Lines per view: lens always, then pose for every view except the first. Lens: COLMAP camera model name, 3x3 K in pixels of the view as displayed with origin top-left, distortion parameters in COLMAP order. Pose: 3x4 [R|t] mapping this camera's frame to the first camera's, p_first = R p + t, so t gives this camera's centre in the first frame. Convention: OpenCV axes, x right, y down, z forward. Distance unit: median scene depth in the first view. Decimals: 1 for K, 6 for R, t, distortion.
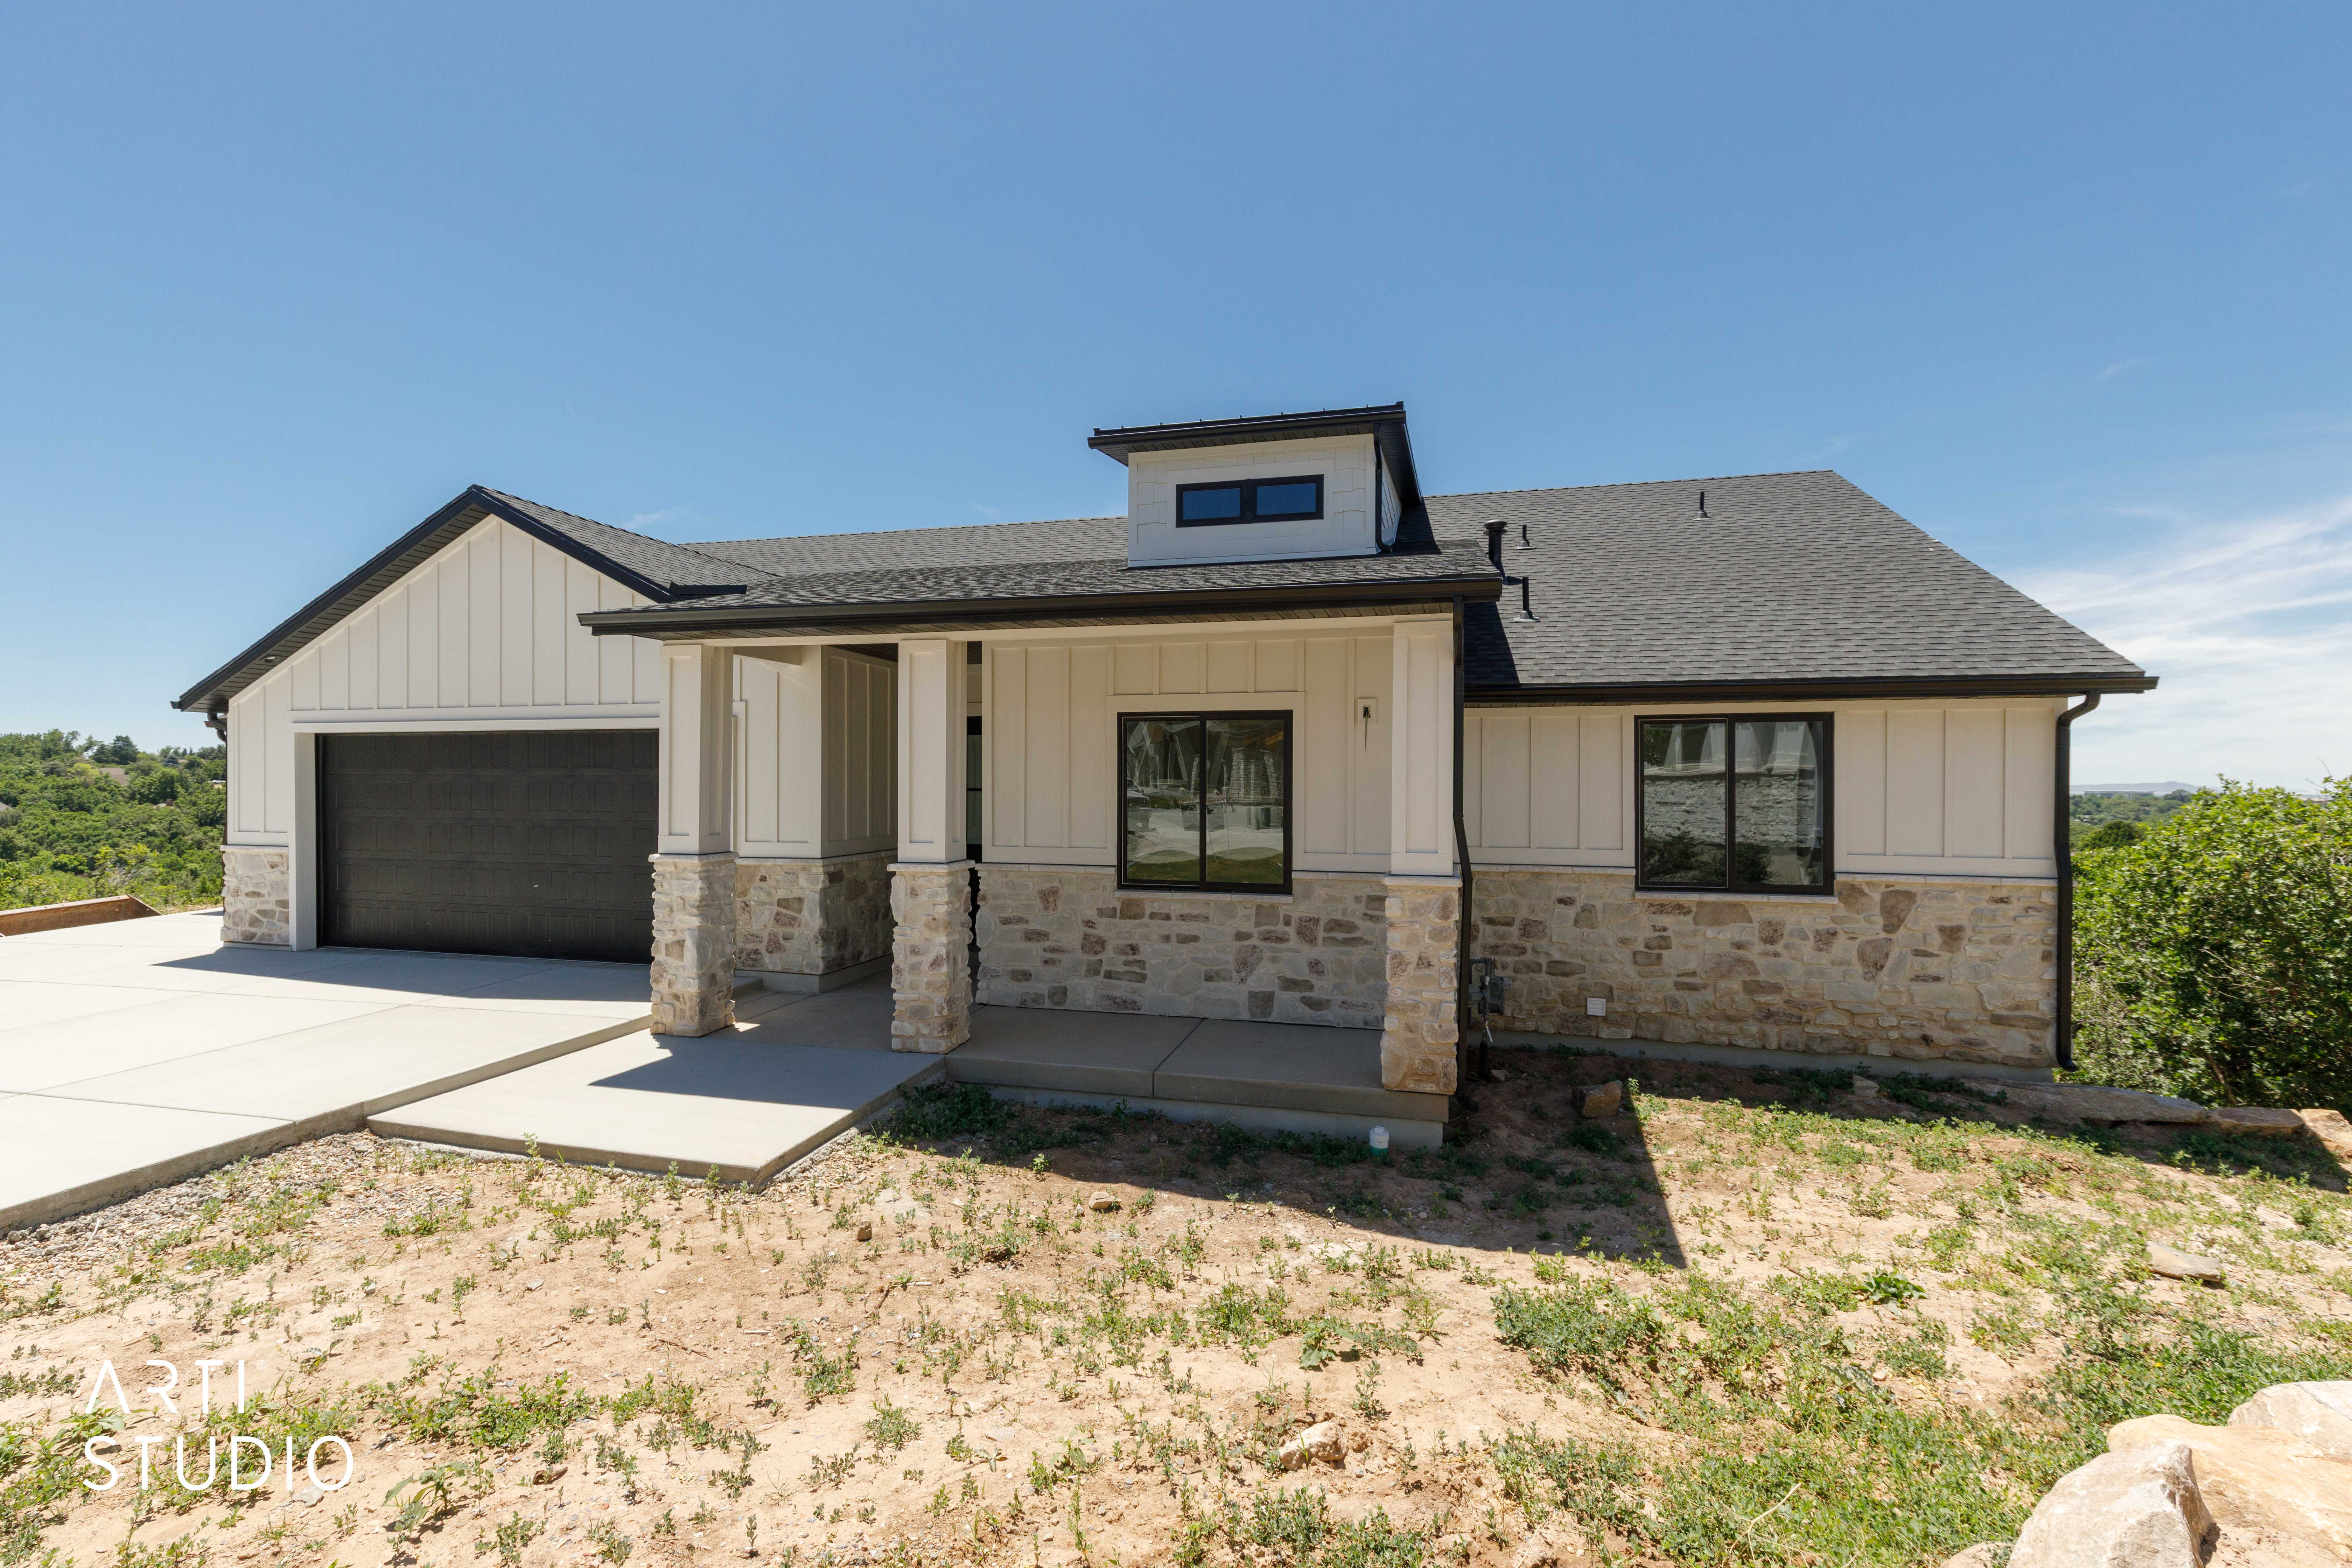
lens RADIAL K [[1098.4, 0, 1169.3], [0, 1098.4, 779.5], [0, 0, 1]] dist [0.002534, 0.000295]
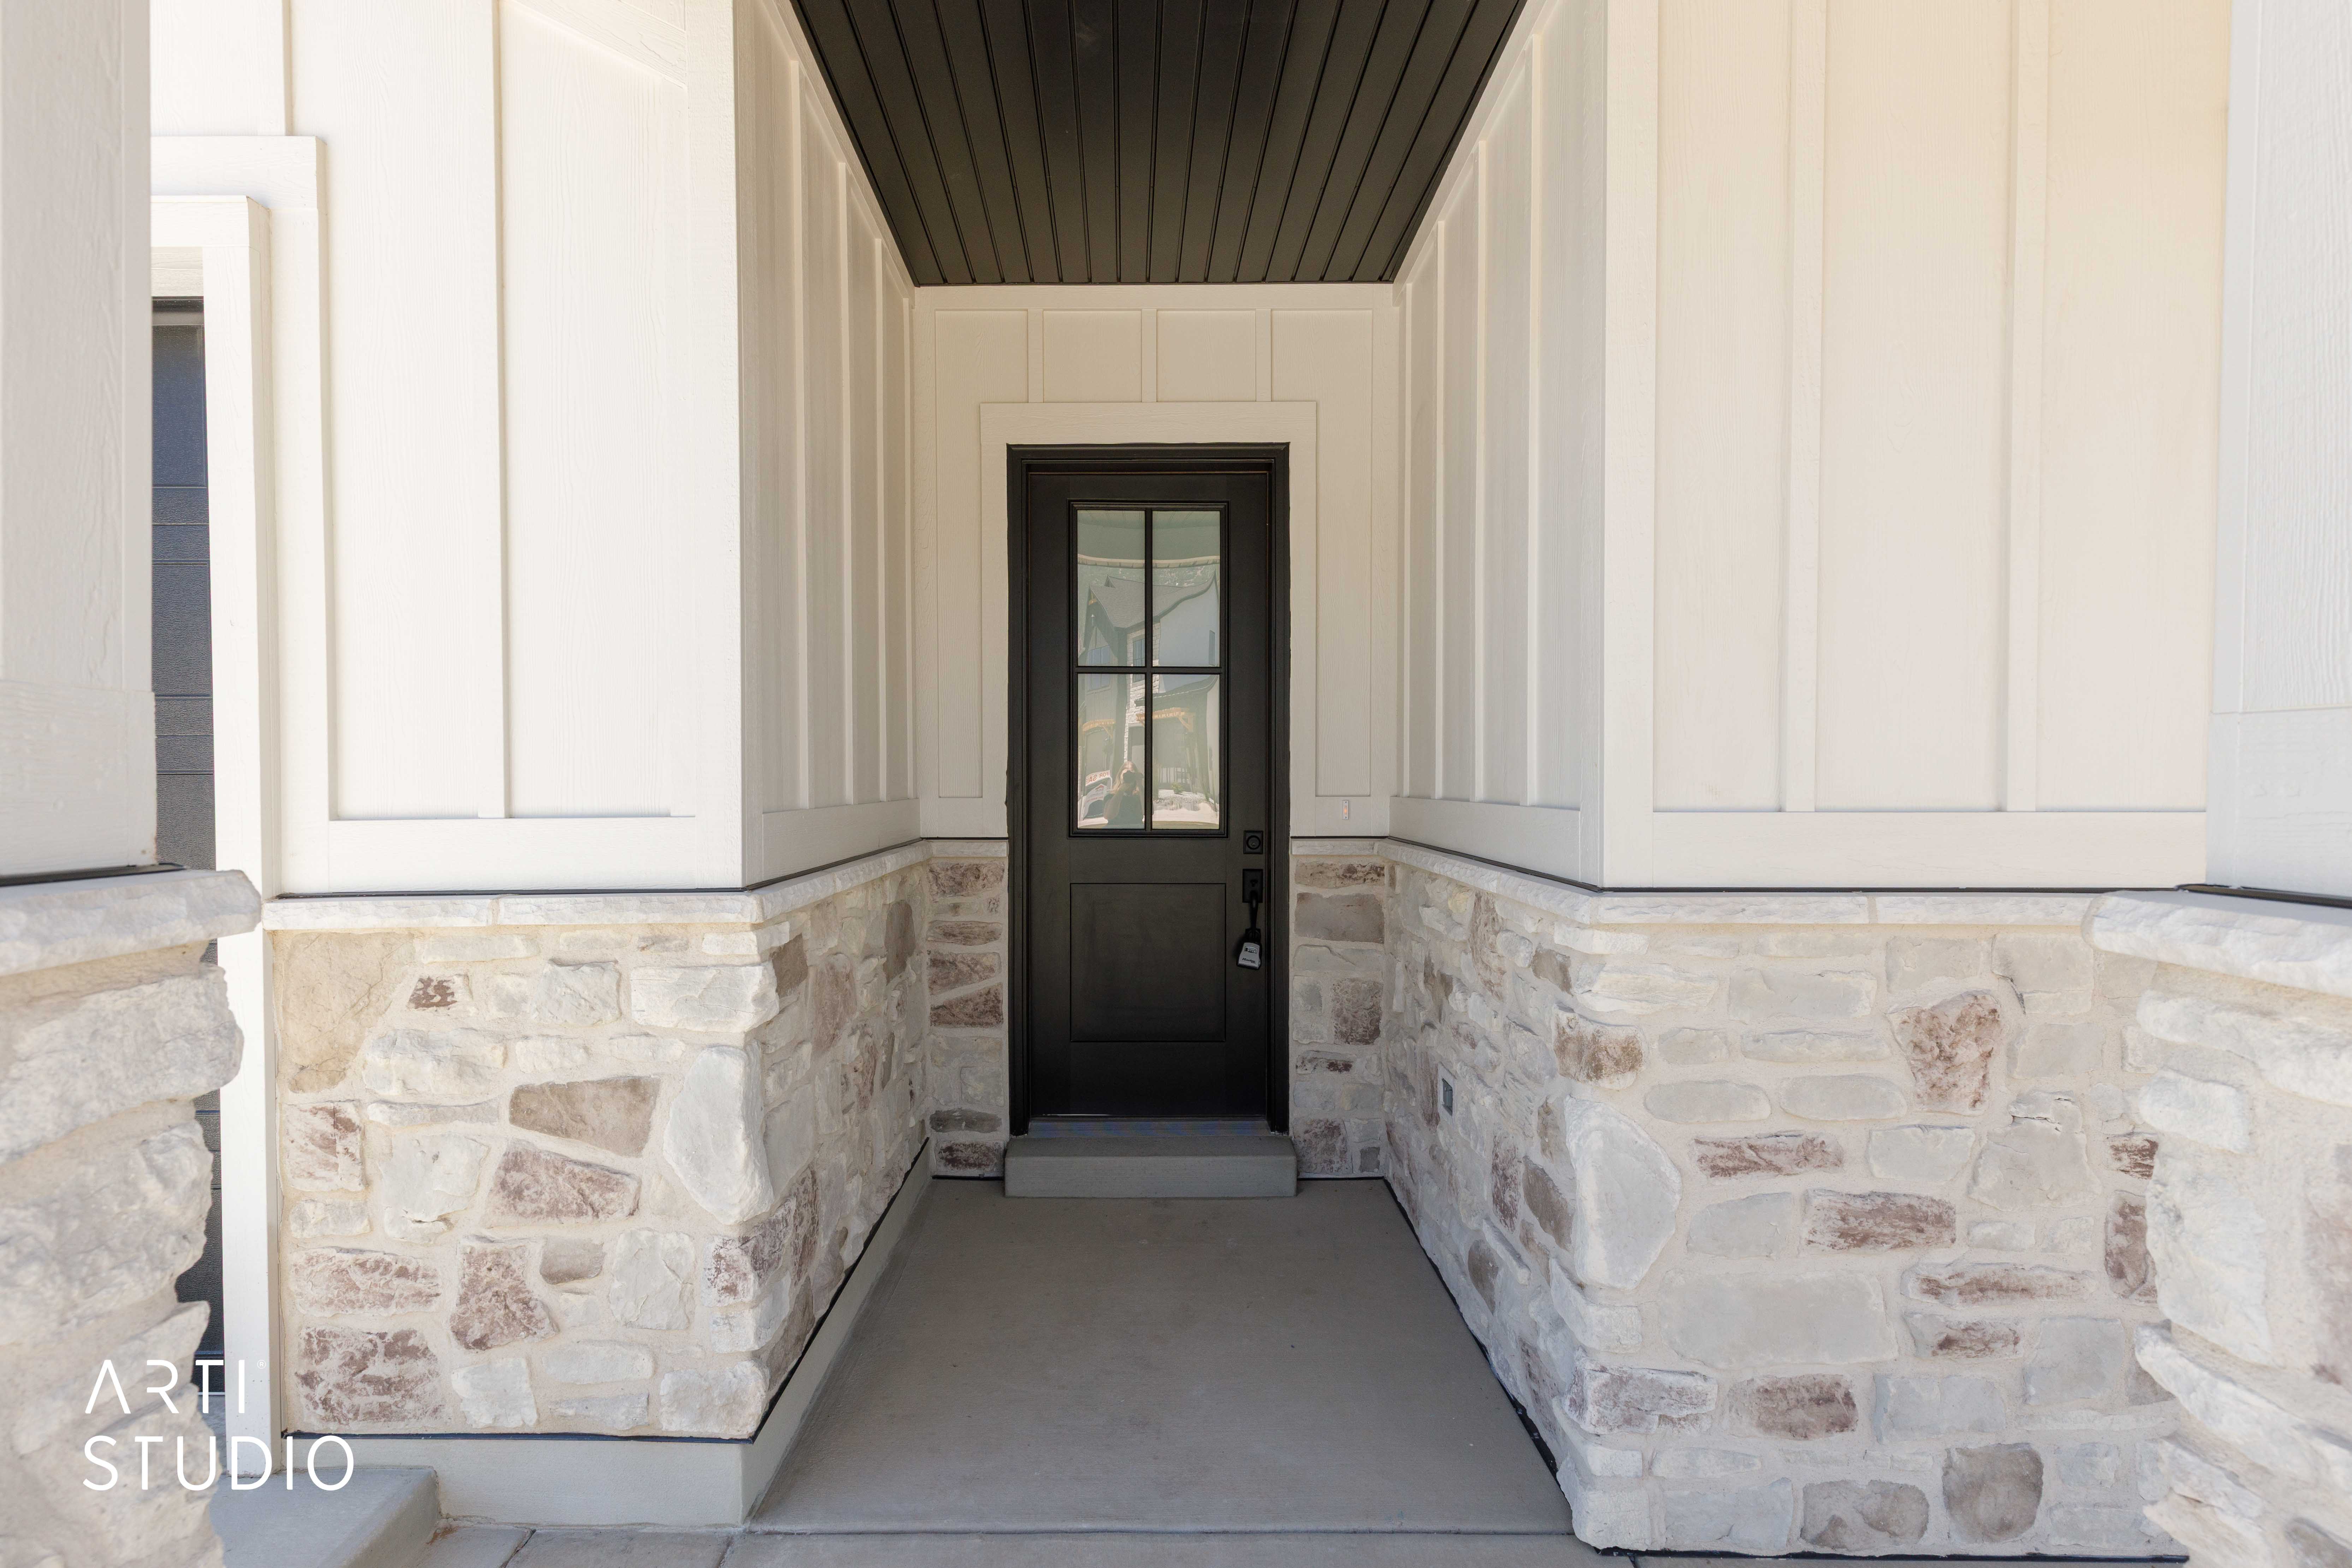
lens RADIAL K [[1098.4, 0, 1163.8], [0, 1098.4, 793.4], [0, 0, 1]] dist [0.002534, 0.000295]
pose [[0.966863, -0.008657, 0.255150, -0.293208], [0.004599, 0.999853, 0.016500, 0.050444], [-0.255255, -0.014780, 0.966761, 0.776285]]
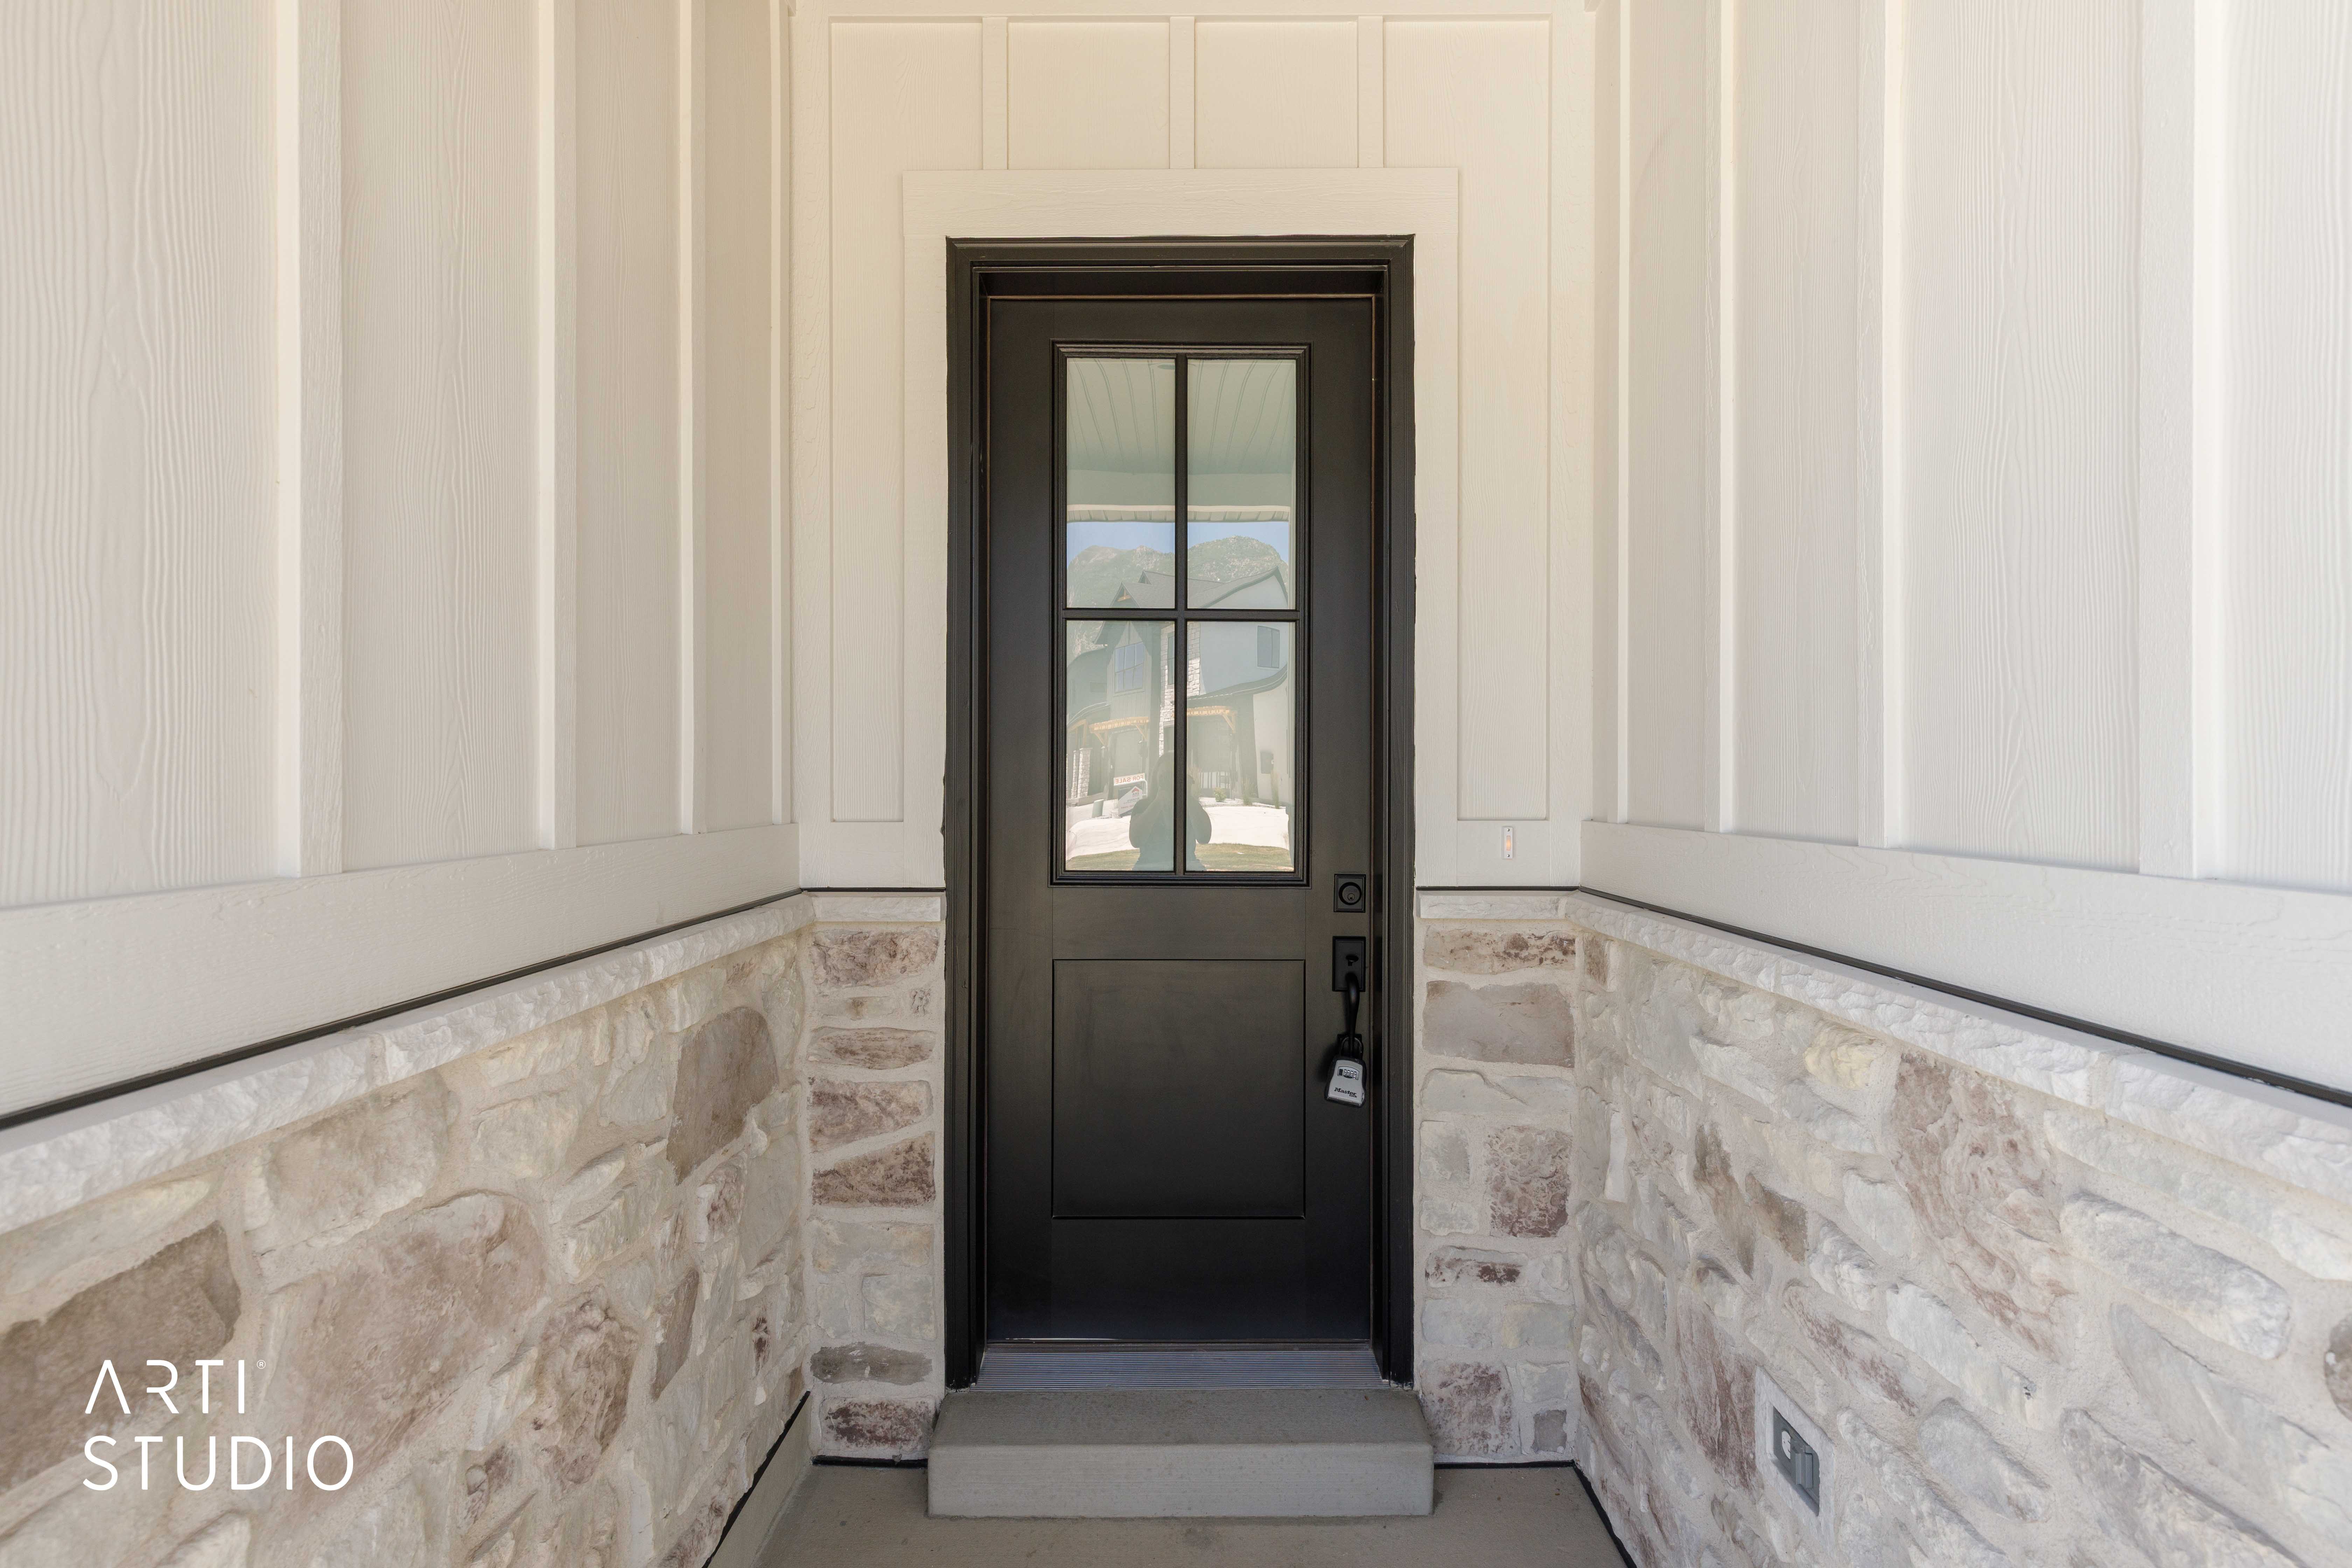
lens RADIAL K [[1098.4, 0, 1180.7], [0, 1098.4, 778.1], [0, 0, 1]] dist [0.002534, 0.000295]
pose [[0.971781, -0.002392, 0.235872, -0.271514], [0.002467, 0.999997, -0.000024, 0.049672], [-0.235871, 0.000605, 0.971784, 0.859541]]
